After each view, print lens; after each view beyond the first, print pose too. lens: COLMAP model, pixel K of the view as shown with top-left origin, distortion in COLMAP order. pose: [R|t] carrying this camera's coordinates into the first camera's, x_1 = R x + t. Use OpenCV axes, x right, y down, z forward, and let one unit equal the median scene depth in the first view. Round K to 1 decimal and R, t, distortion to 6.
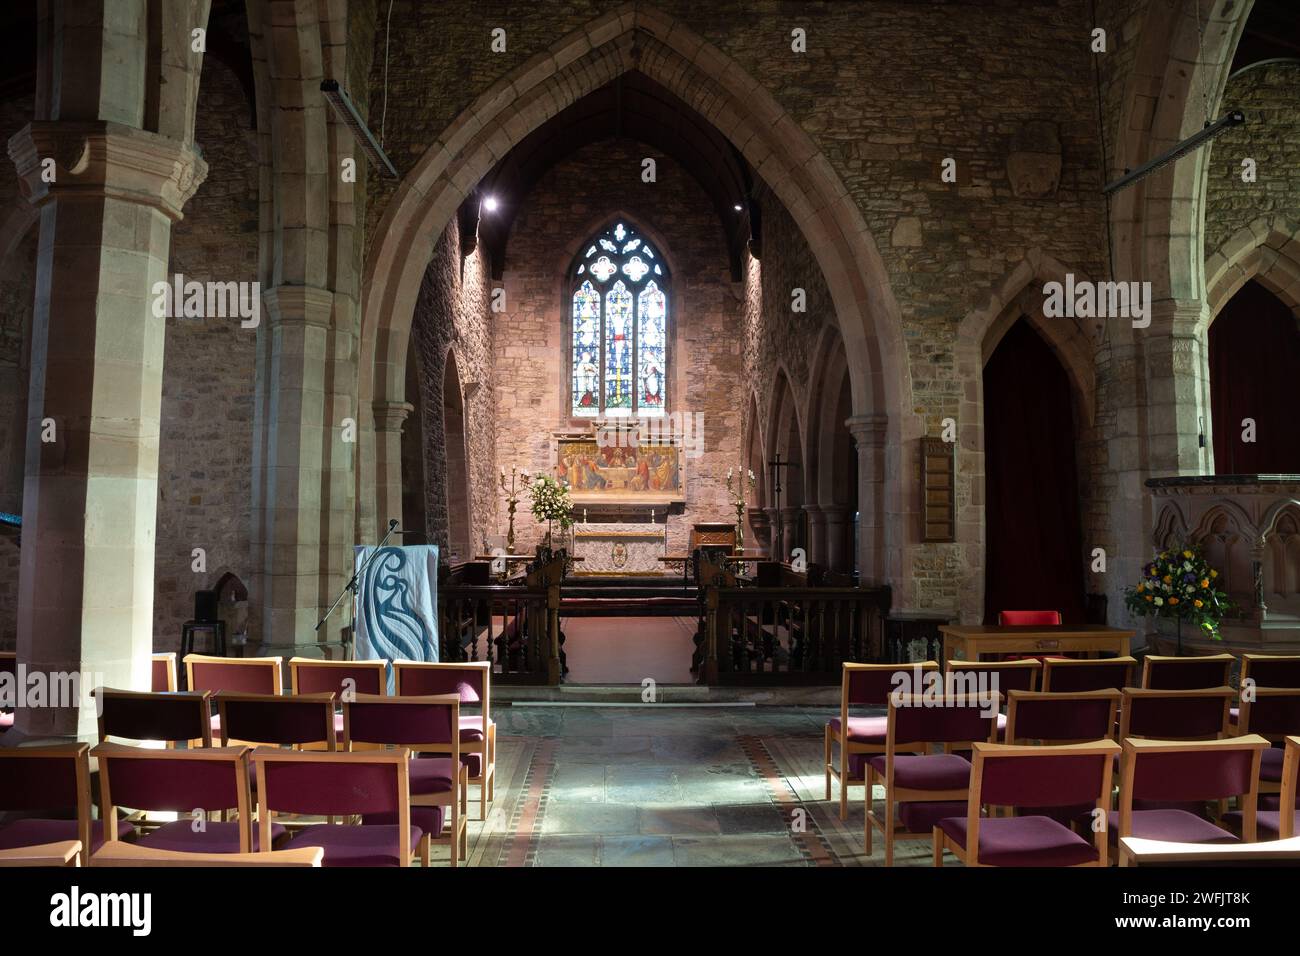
lens RADIAL K [[1042.5, 0, 648.2], [0, 1042.5, 424.9], [0, 0, 1]] dist [-0.156740, 0.123798]
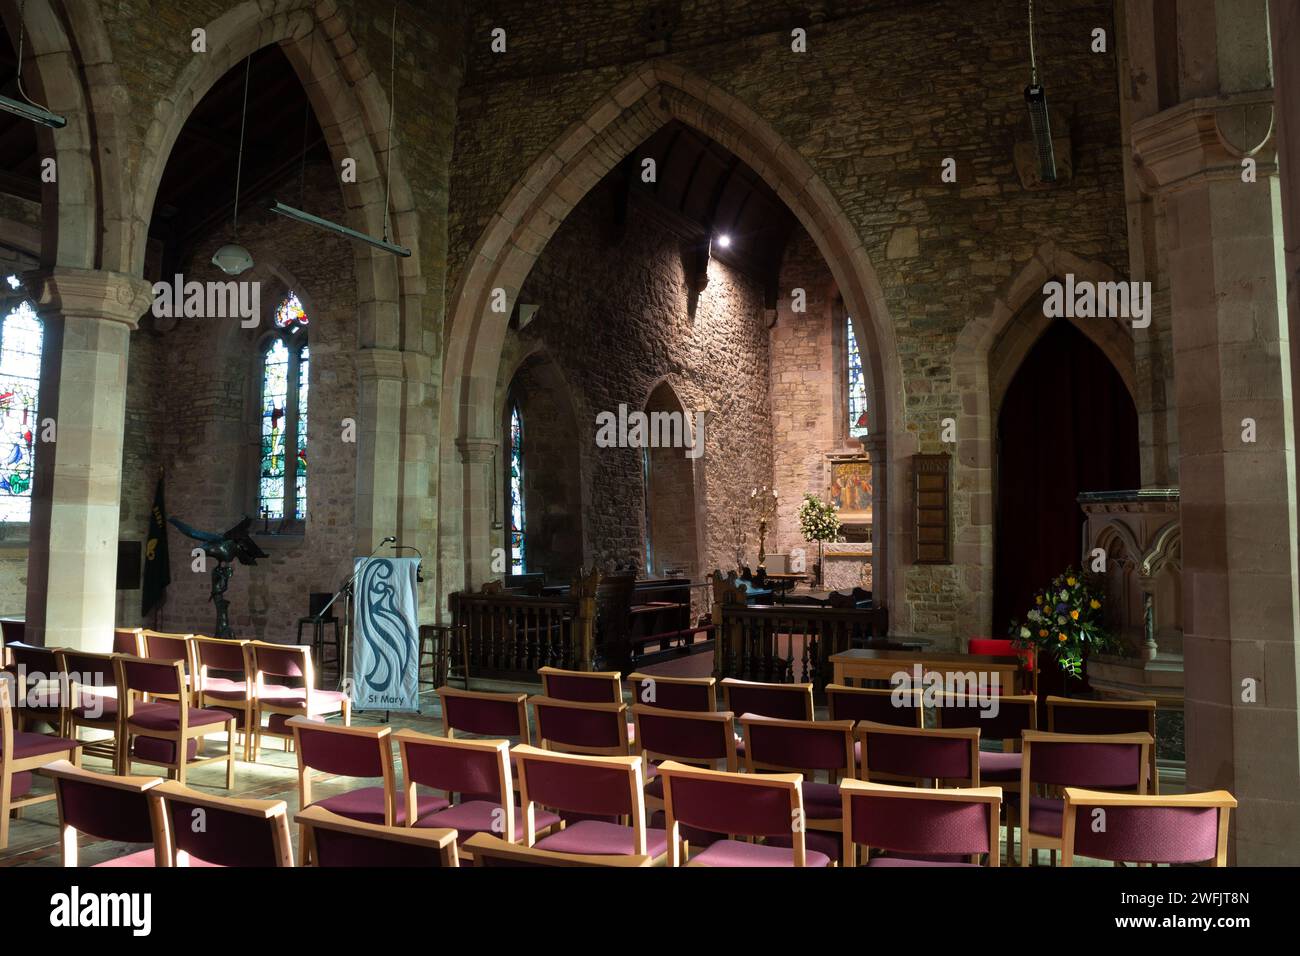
lens RADIAL K [[1042.5, 0, 648.2], [0, 1042.5, 424.9], [0, 0, 1]] dist [-0.156740, 0.123798]
pose [[0.897333, -0.042508, -0.439303, 0.449024], [0.033871, 0.999048, -0.027486, 0.002160], [0.440054, 0.009784, 0.897918, 0.024084]]
